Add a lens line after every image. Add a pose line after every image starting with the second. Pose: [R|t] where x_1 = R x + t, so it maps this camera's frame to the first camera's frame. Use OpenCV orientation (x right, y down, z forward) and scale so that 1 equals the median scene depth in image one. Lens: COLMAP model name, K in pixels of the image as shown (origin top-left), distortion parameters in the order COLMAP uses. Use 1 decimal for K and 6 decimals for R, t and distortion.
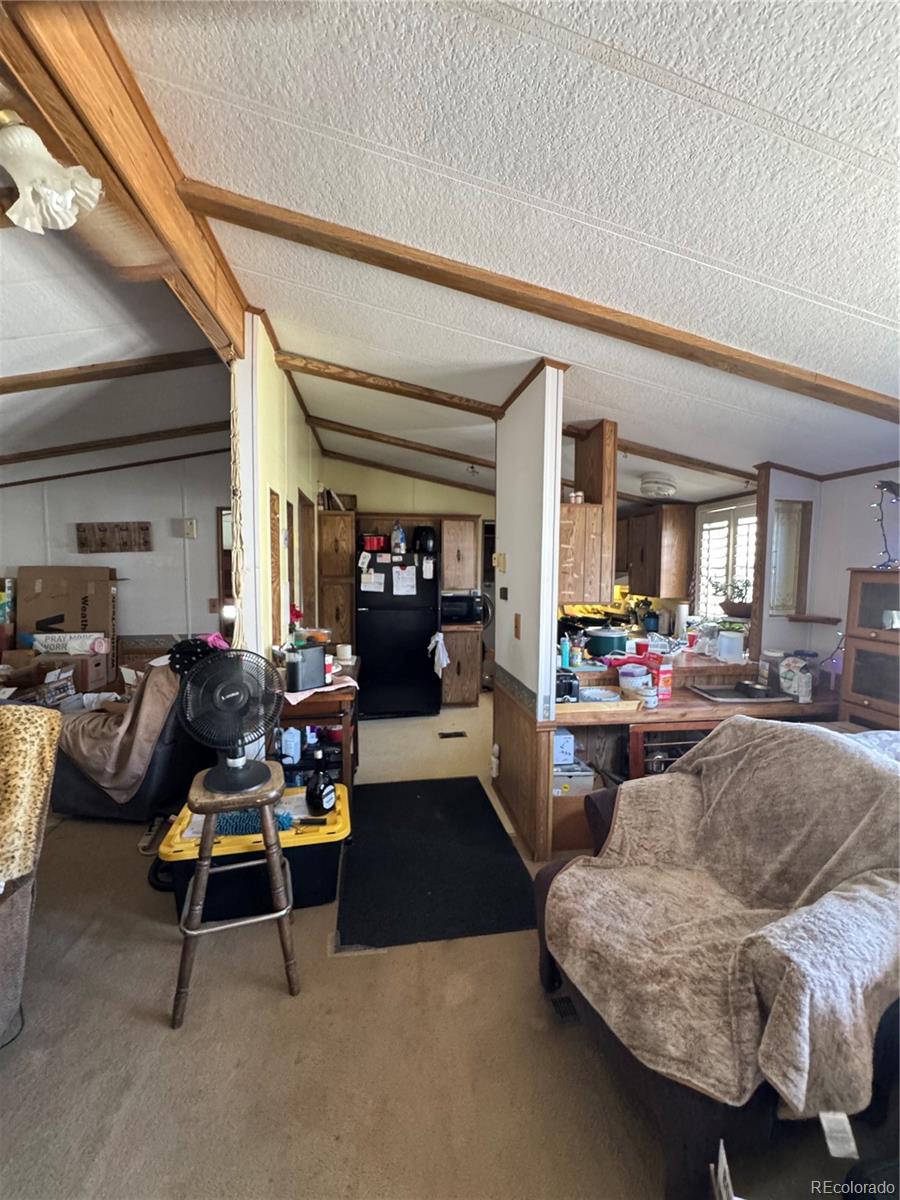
lens RADIAL K [[482.6, 0, 450.6], [0, 482.6, 598.8], [0, 0, 1]] dist [-0.007321, 0.000518]
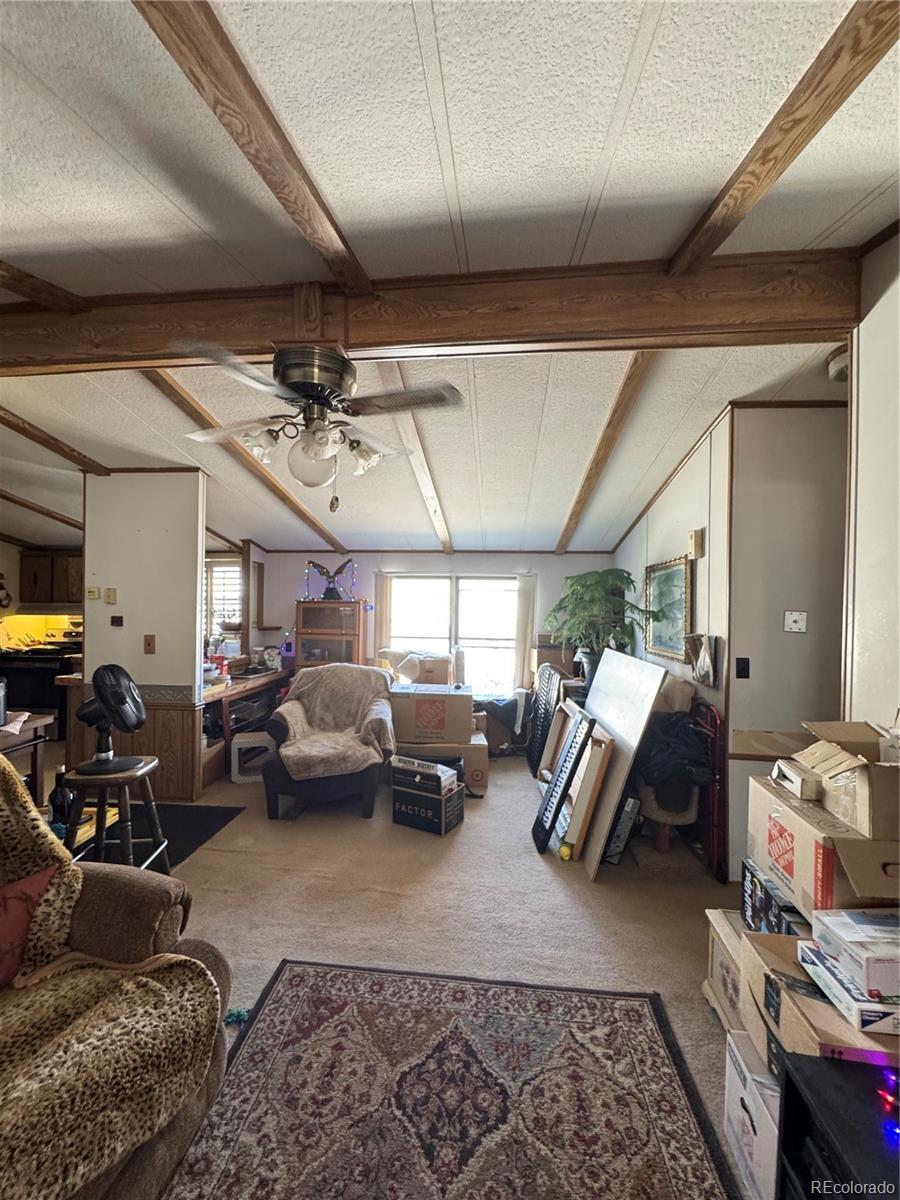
lens RADIAL K [[482.6, 0, 450.6], [0, 482.6, 598.8], [0, 0, 1]] dist [-0.007321, 0.000518]
pose [[0.243255, 0.002901, 0.969958, -0.836769], [0.056283, 0.998268, -0.017101, 0.001086], [-0.968328, 0.058752, 0.242671, -0.112888]]
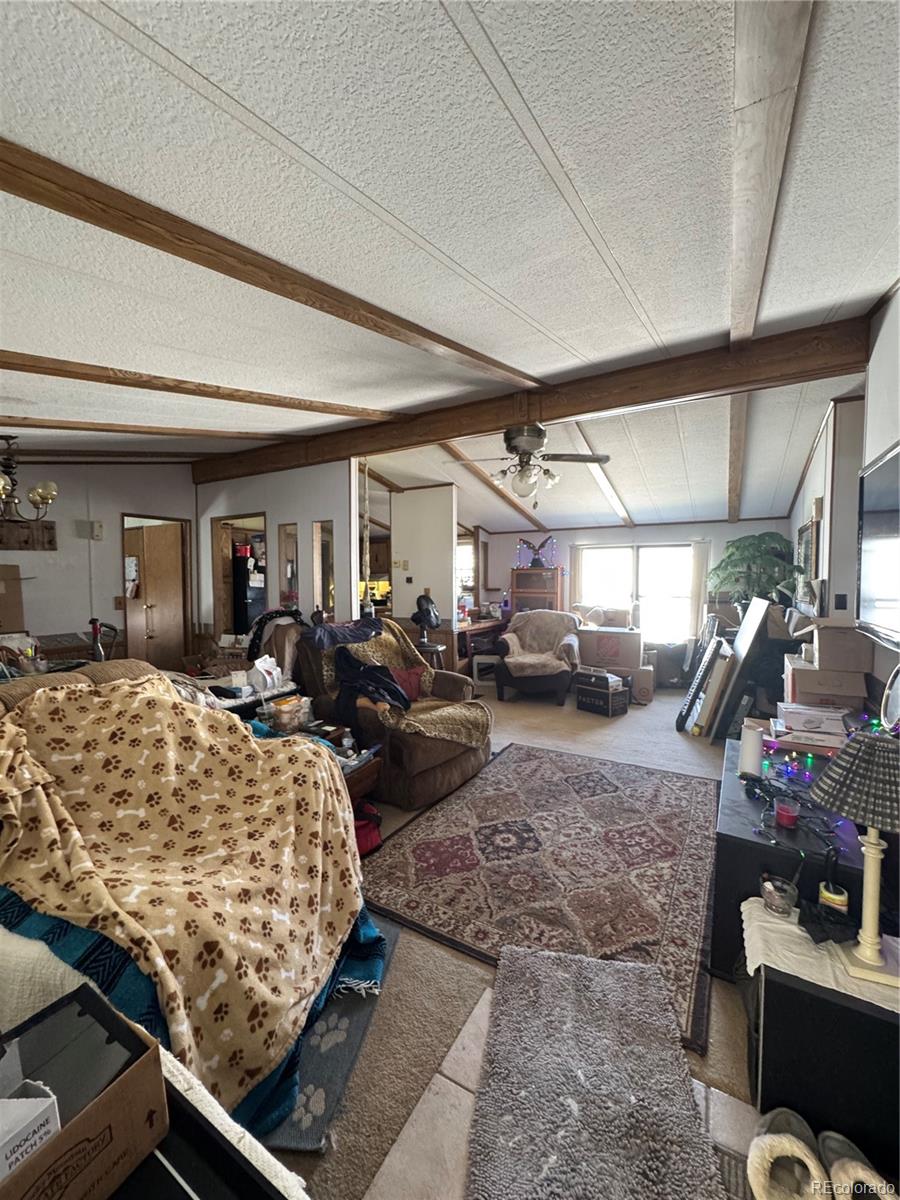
lens RADIAL K [[482.6, 0, 450.6], [0, 482.6, 598.8], [0, 0, 1]] dist [-0.007321, 0.000518]
pose [[0.619985, -0.038352, 0.783676, -1.334257], [0.060613, 0.998161, 0.000896, 0.074332], [-0.782269, 0.046946, 0.621169, -0.384315]]
